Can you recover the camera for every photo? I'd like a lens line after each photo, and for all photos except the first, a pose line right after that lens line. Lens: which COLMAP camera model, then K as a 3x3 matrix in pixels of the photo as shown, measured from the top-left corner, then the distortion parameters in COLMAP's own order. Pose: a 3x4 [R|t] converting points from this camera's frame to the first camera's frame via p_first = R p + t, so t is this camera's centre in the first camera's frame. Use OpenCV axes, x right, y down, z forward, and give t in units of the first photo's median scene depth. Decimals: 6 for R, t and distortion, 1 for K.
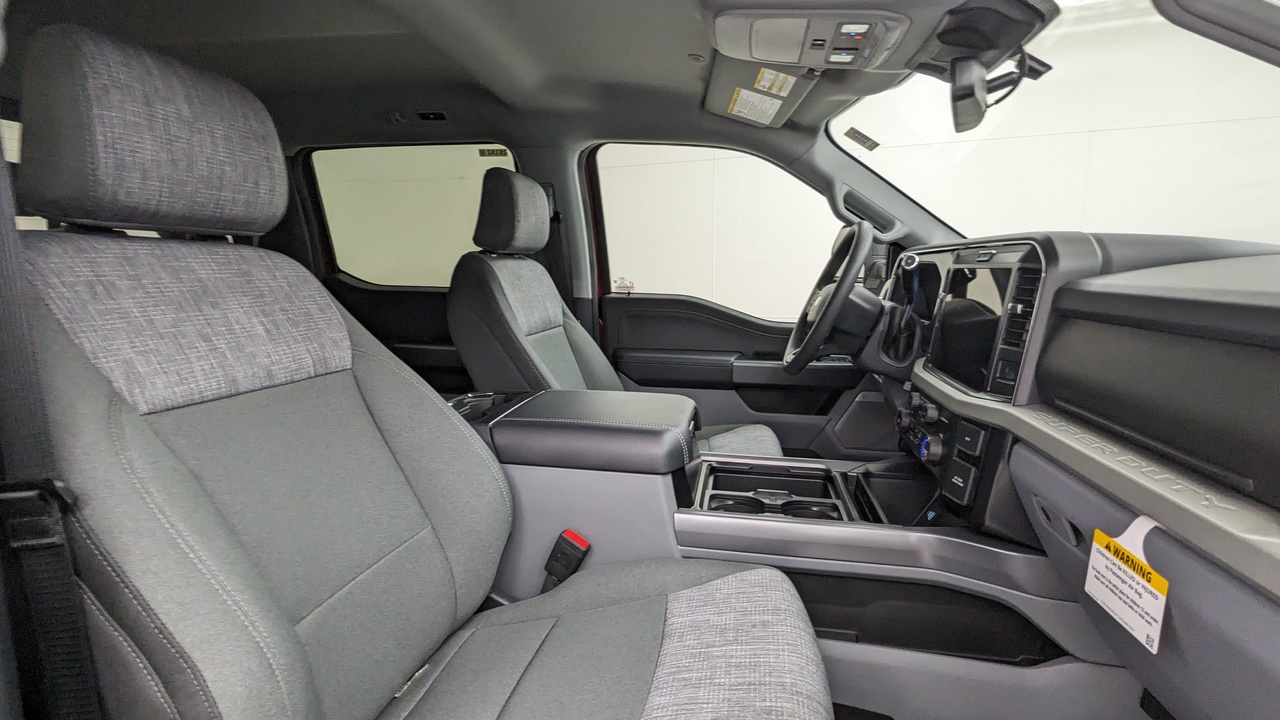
lens RADIAL K [[620.2, 0, 640.0], [0, 620.2, 360.0], [0, 0, 1]] dist [0.011474, -0.001000]
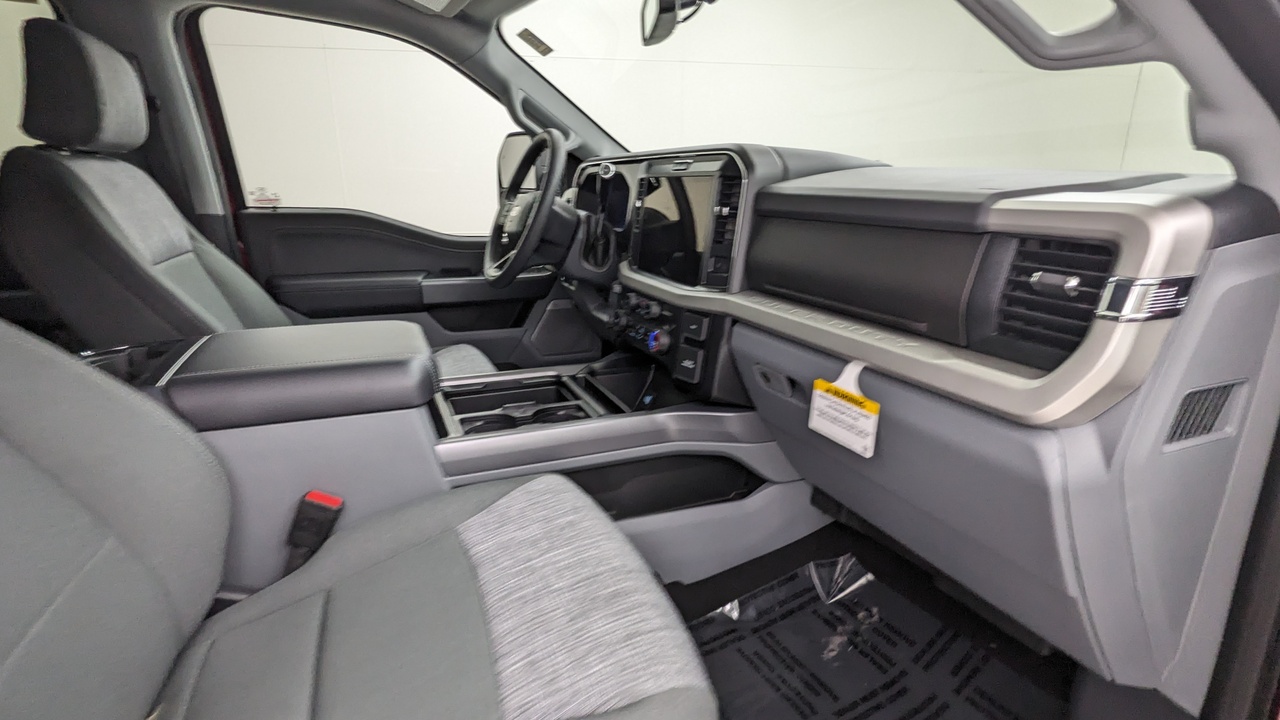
lens RADIAL K [[620.2, 0, 640.0], [0, 620.2, 360.0], [0, 0, 1]] dist [0.011474, -0.001000]
pose [[0.839337, -0.145585, 0.523754, -0.145651], [0.075506, 0.985354, 0.152893, 0.002586], [-0.538342, -0.088783, 0.838037, 0.065092]]
